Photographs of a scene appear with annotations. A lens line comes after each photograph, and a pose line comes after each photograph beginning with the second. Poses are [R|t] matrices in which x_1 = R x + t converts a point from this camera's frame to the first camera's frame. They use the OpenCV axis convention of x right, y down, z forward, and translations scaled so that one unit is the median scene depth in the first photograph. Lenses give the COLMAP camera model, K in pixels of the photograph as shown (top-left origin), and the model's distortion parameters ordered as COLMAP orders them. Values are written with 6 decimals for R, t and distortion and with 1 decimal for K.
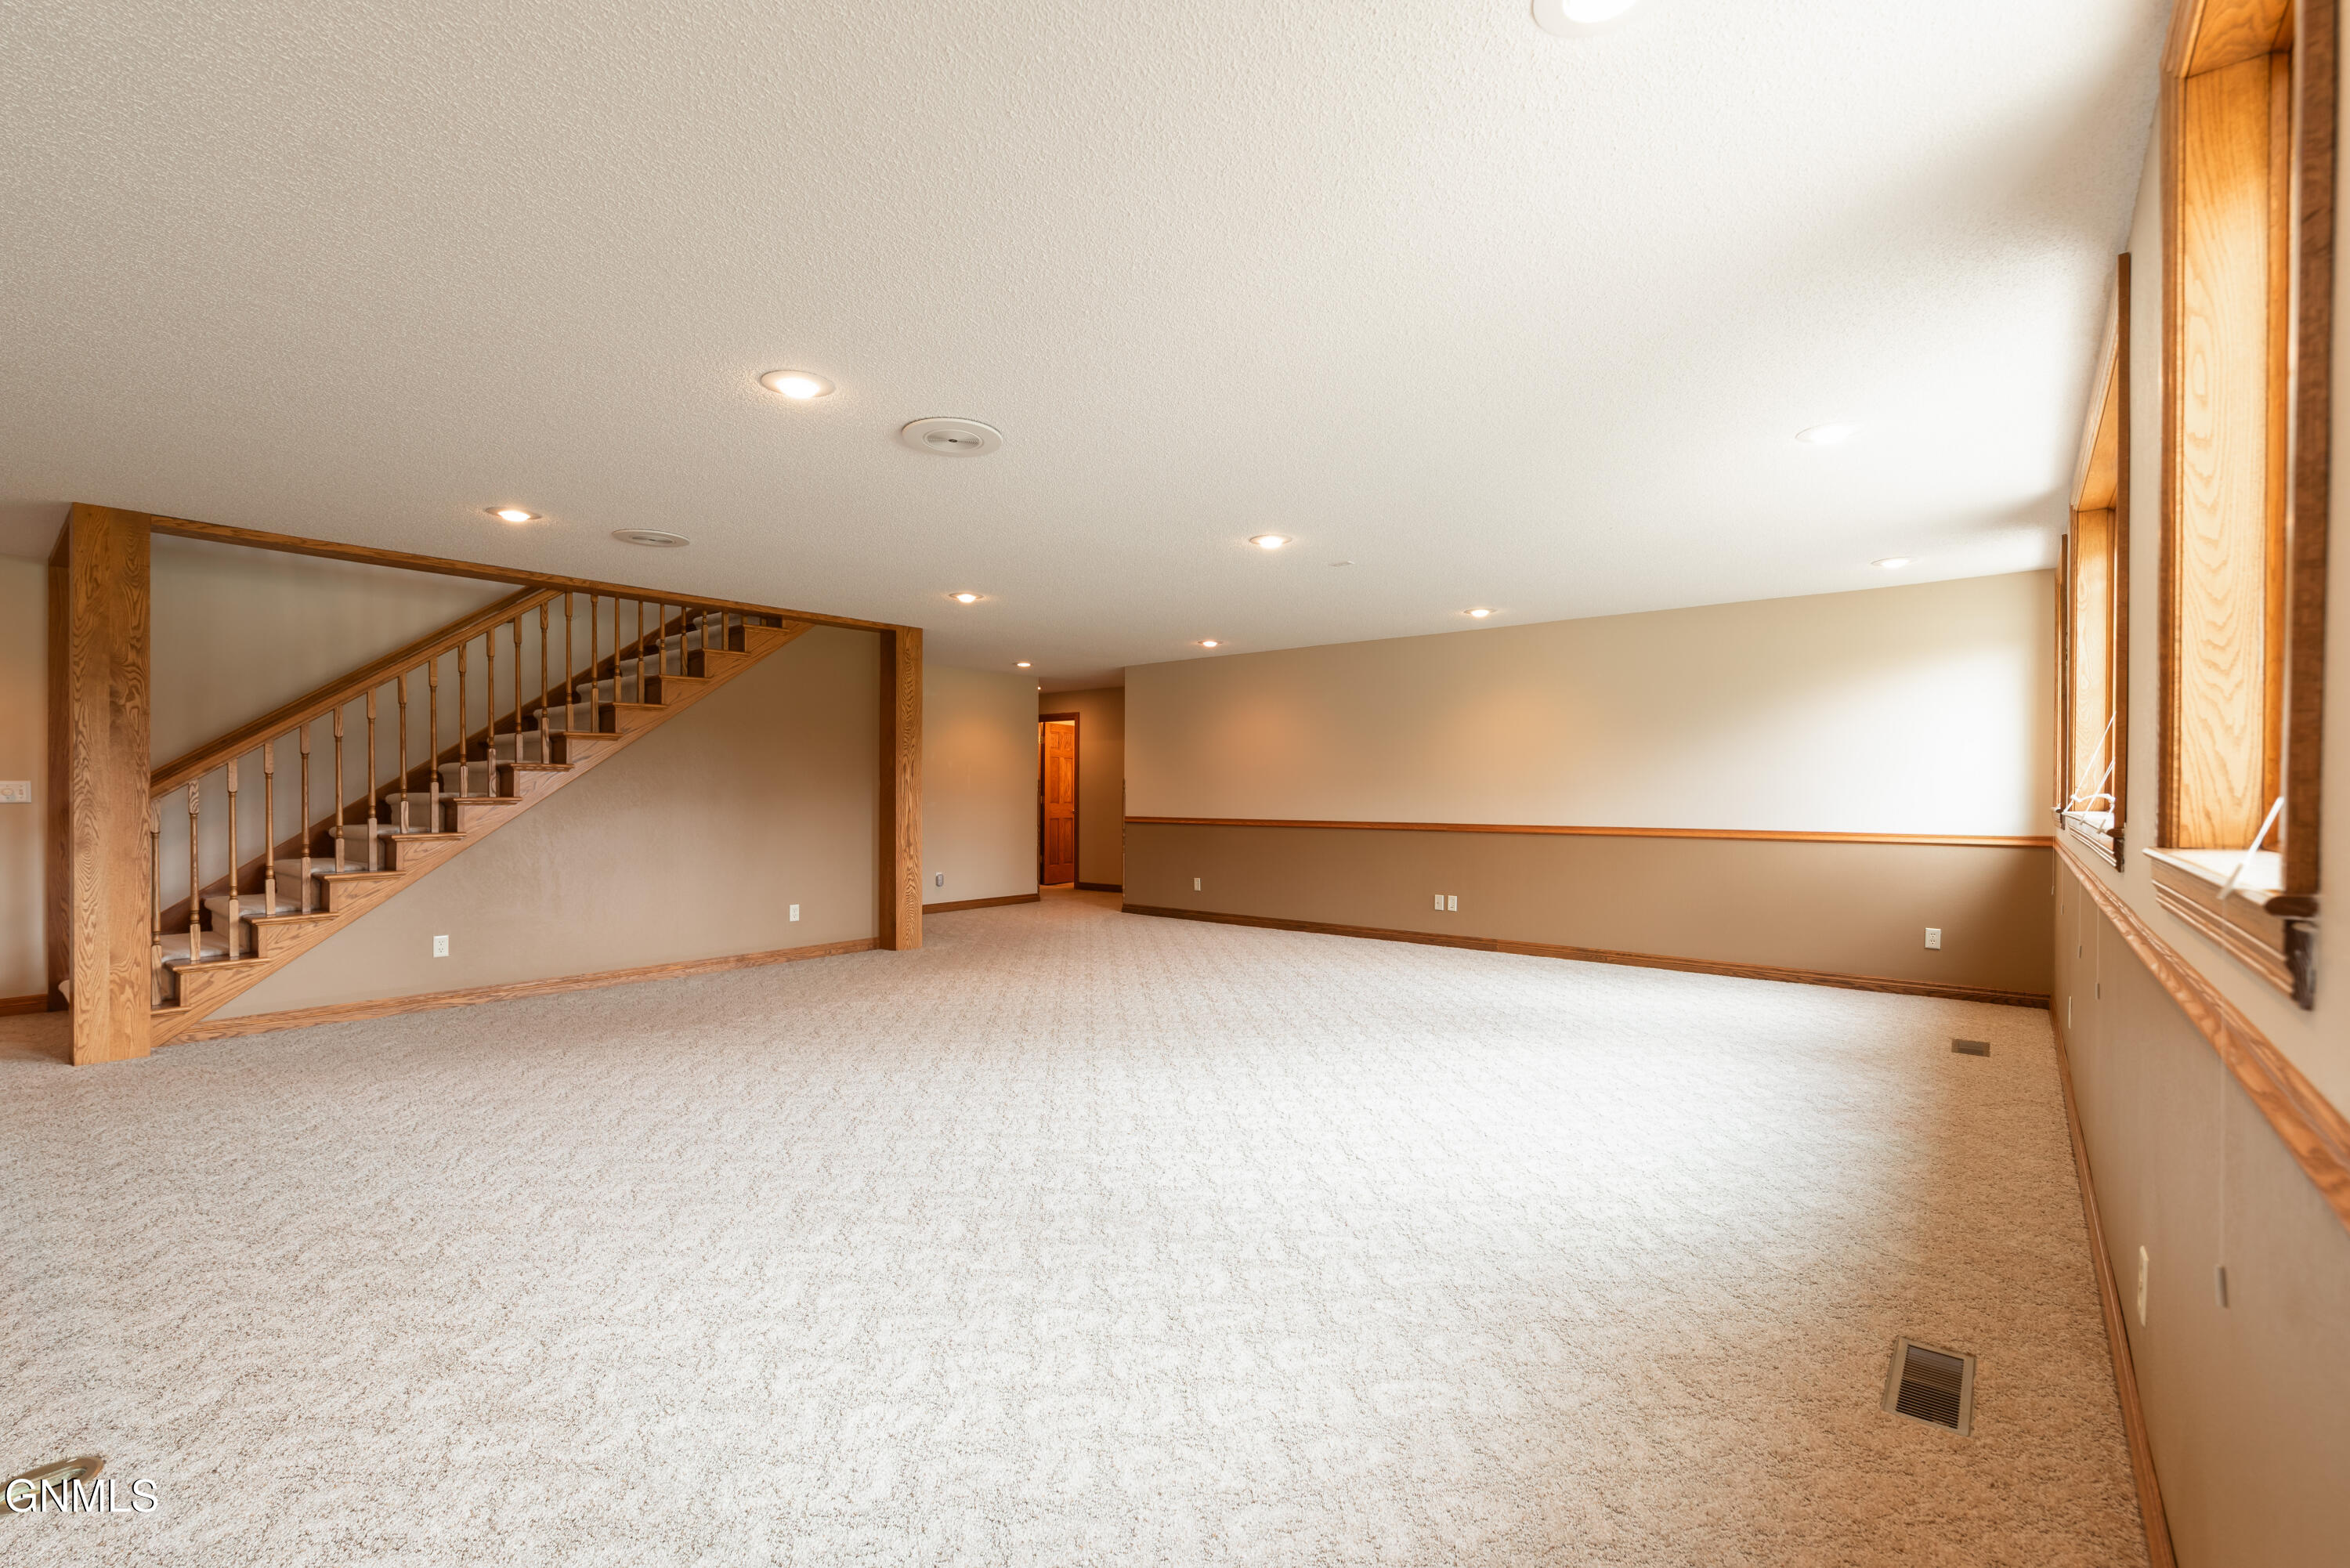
lens RADIAL K [[1010.3, 0, 1179.5], [0, 1010.3, 796.9], [0, 0, 1]] dist [0.000272, 0.000167]
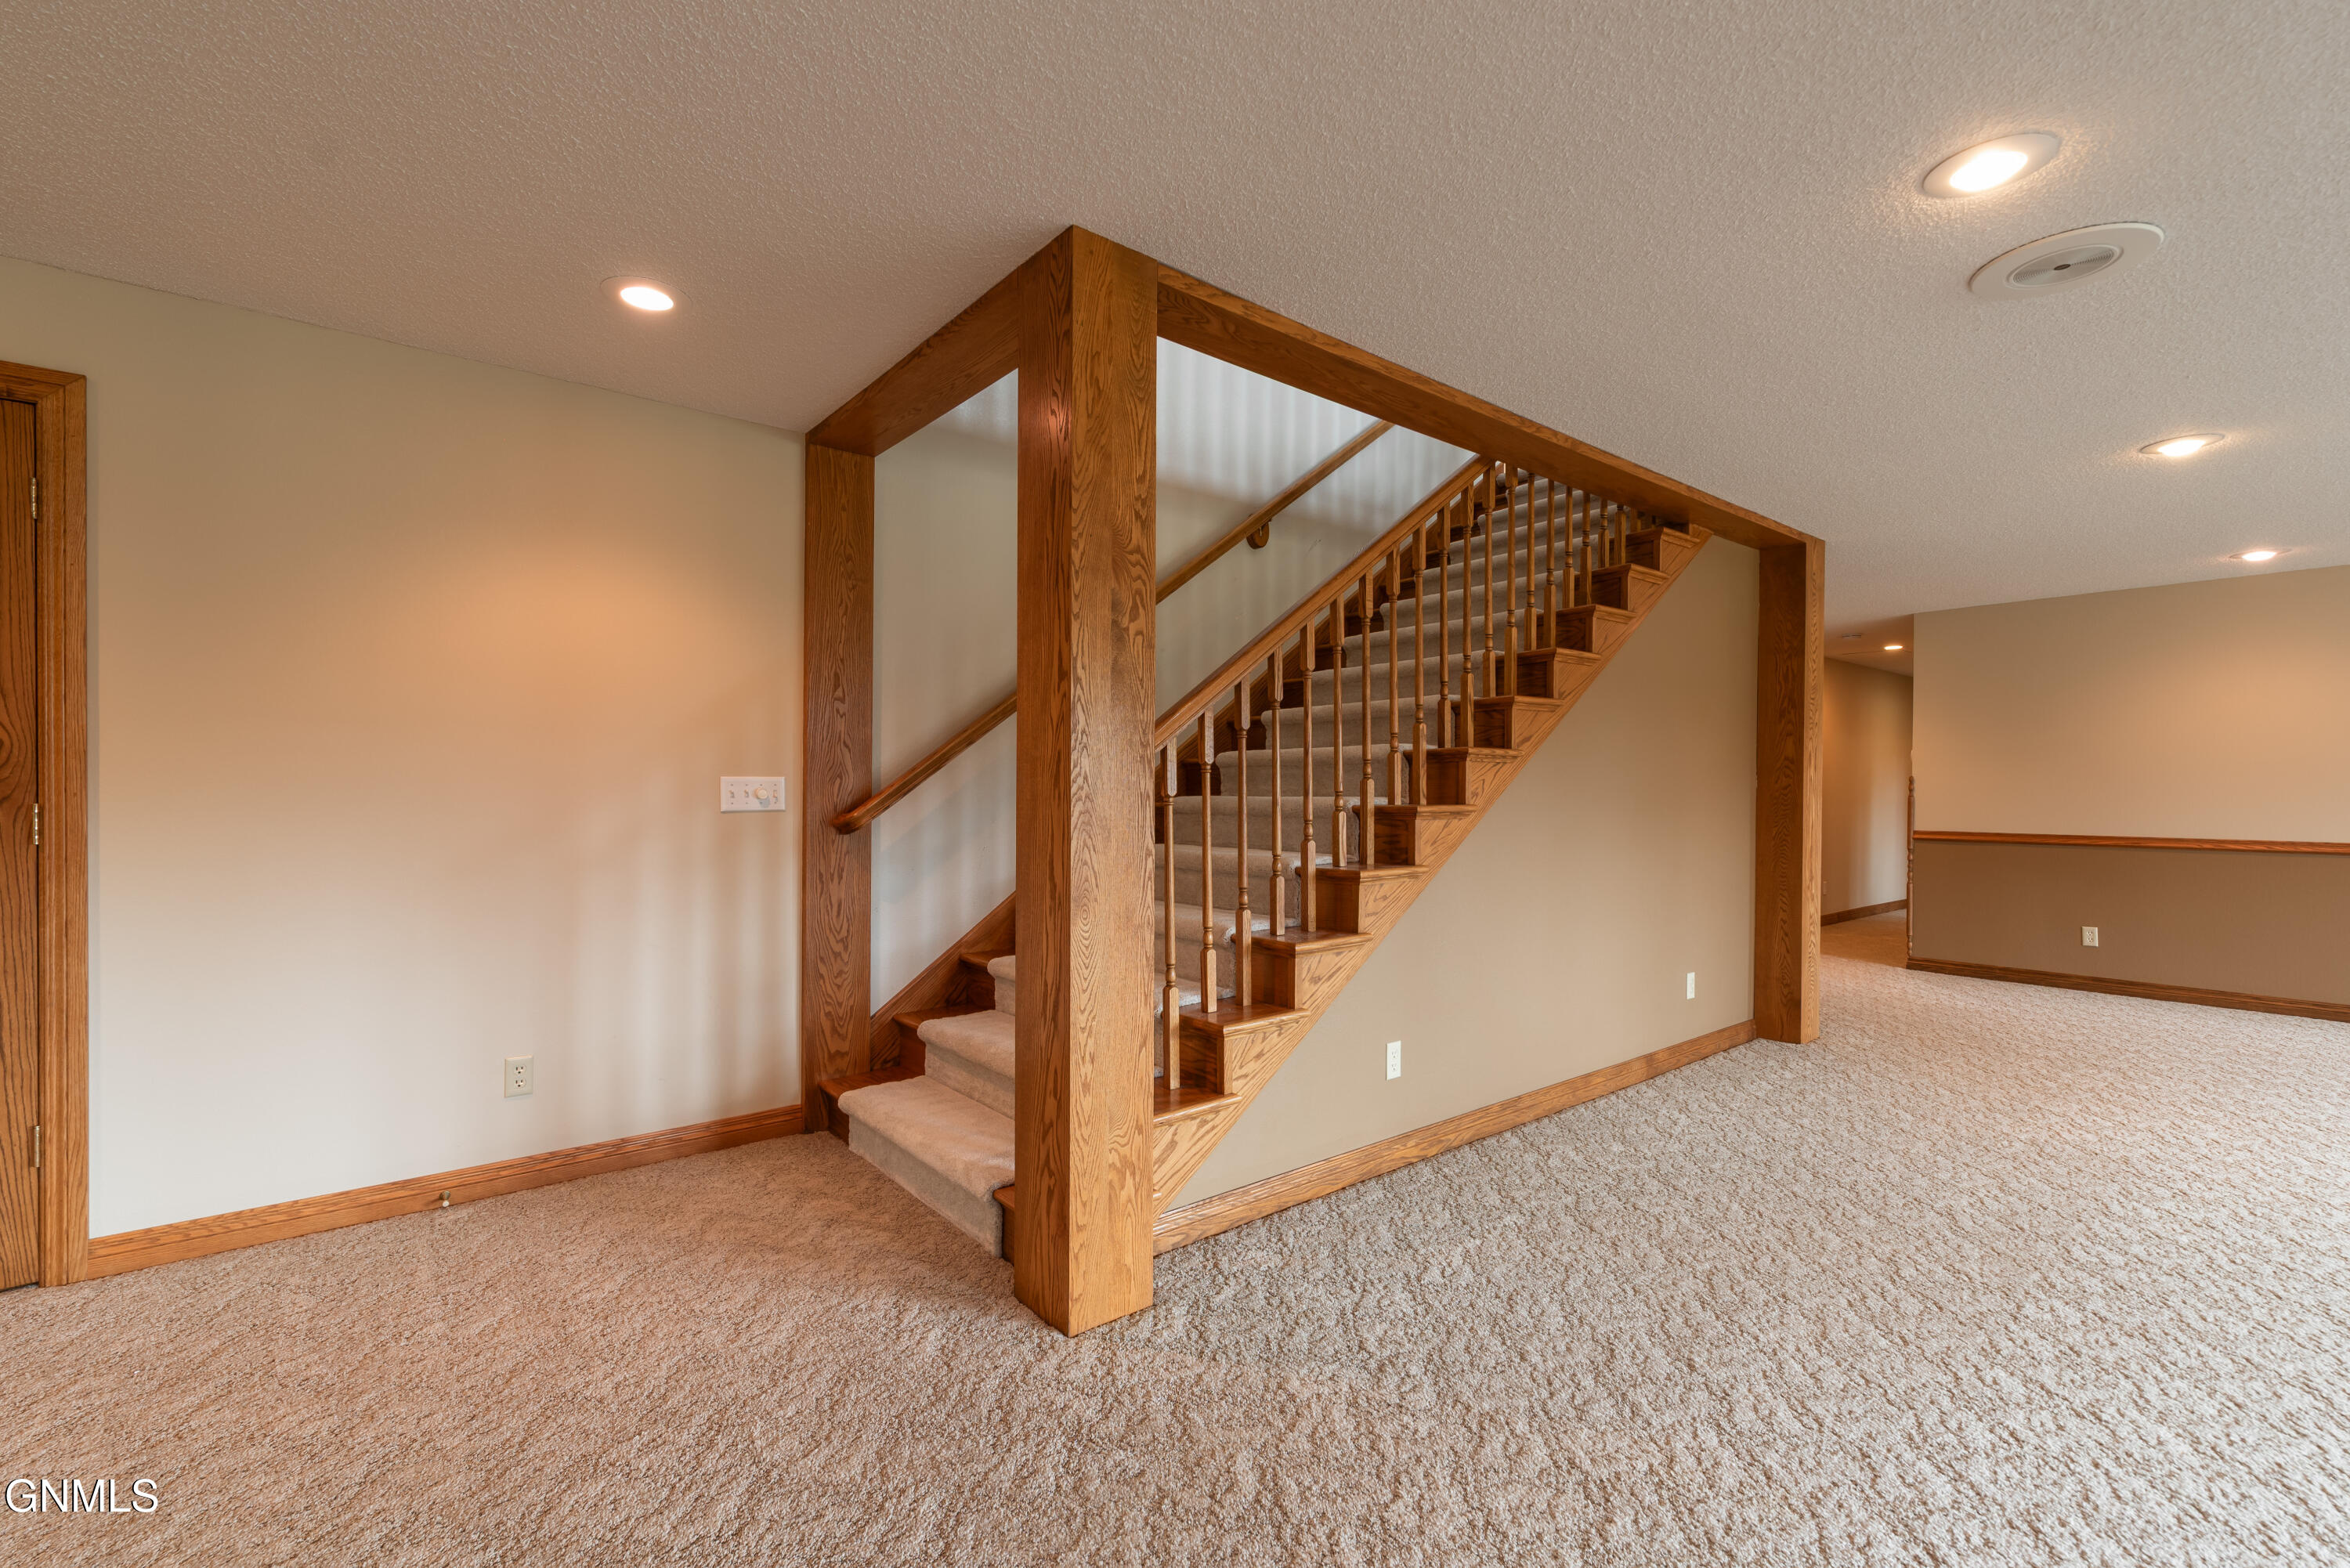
lens RADIAL K [[1010.3, 0, 1179.5], [0, 1010.3, 796.9], [0, 0, 1]] dist [0.000272, 0.000167]
pose [[0.979761, 0.004746, -0.200112, -0.906272], [-0.004493, 0.999988, 0.001722, -0.005965], [0.200118, -0.000788, 0.979771, 0.496509]]
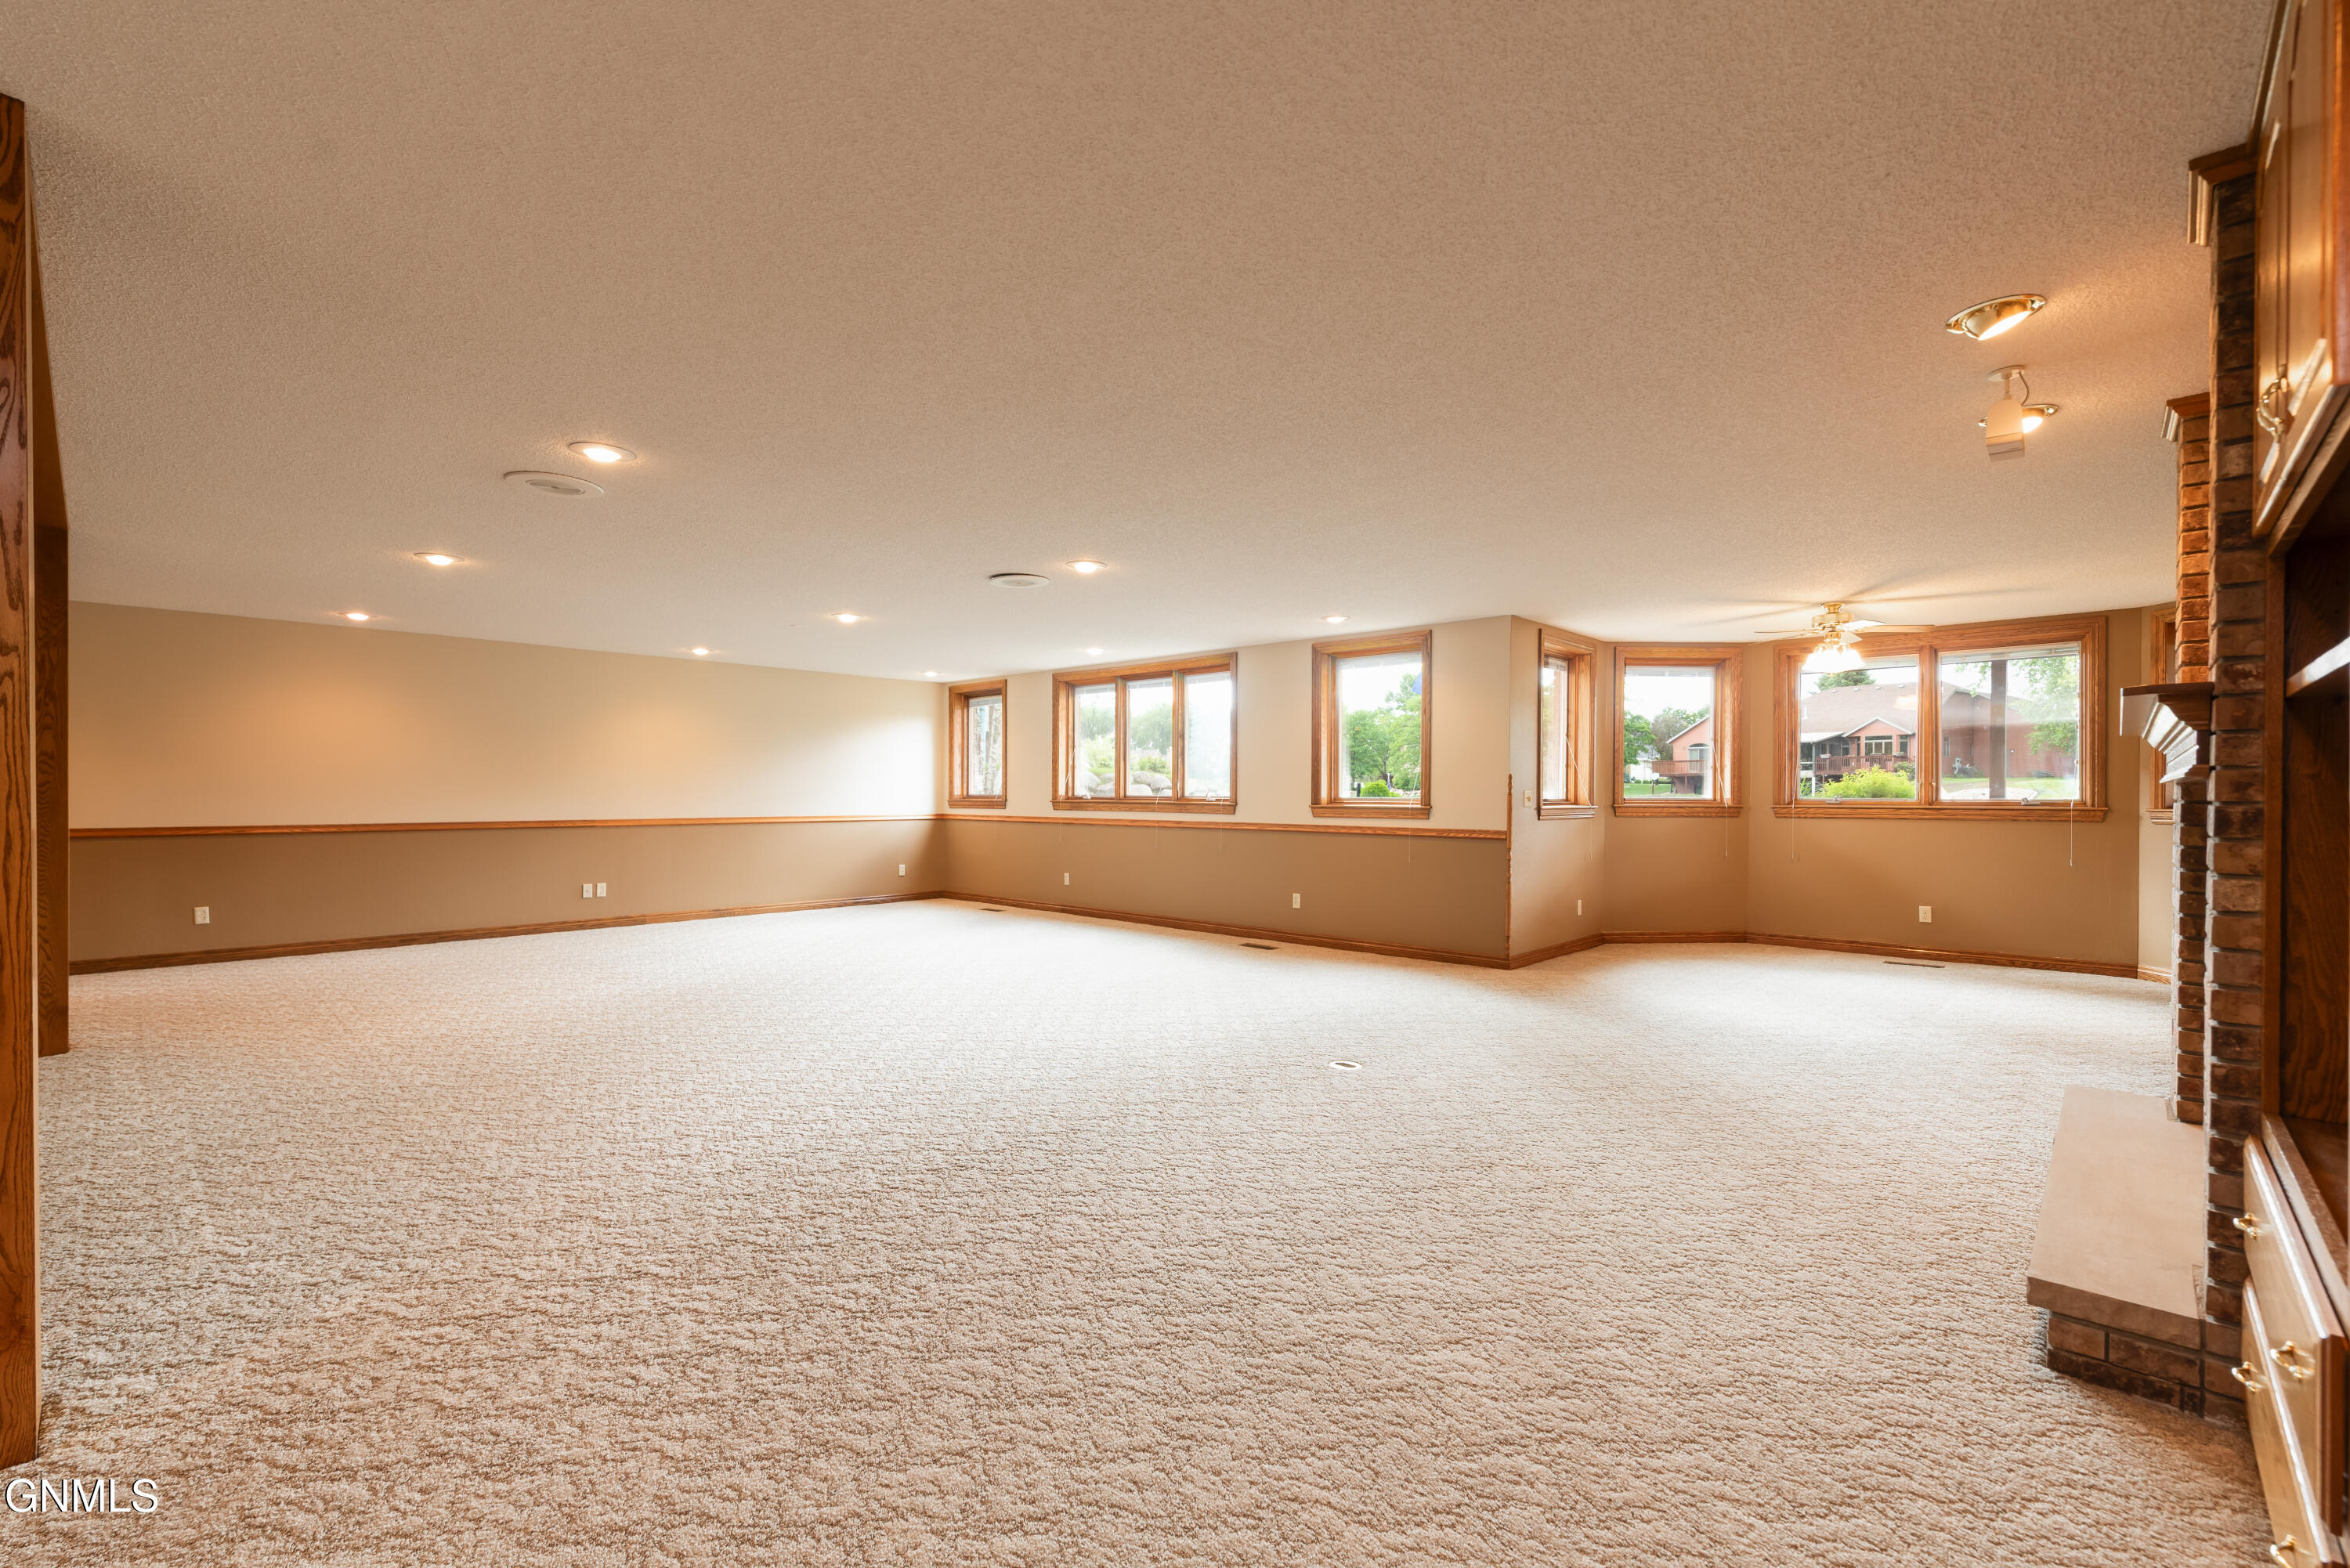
lens RADIAL K [[1010.3, 0, 1179.5], [0, 1010.3, 796.9], [0, 0, 1]] dist [0.000272, 0.000167]
pose [[0.064556, -0.006613, 0.997892, -1.426597], [0.003019, 0.999975, 0.006431, -0.007770], [-0.997910, 0.002597, 0.064574, 0.484358]]
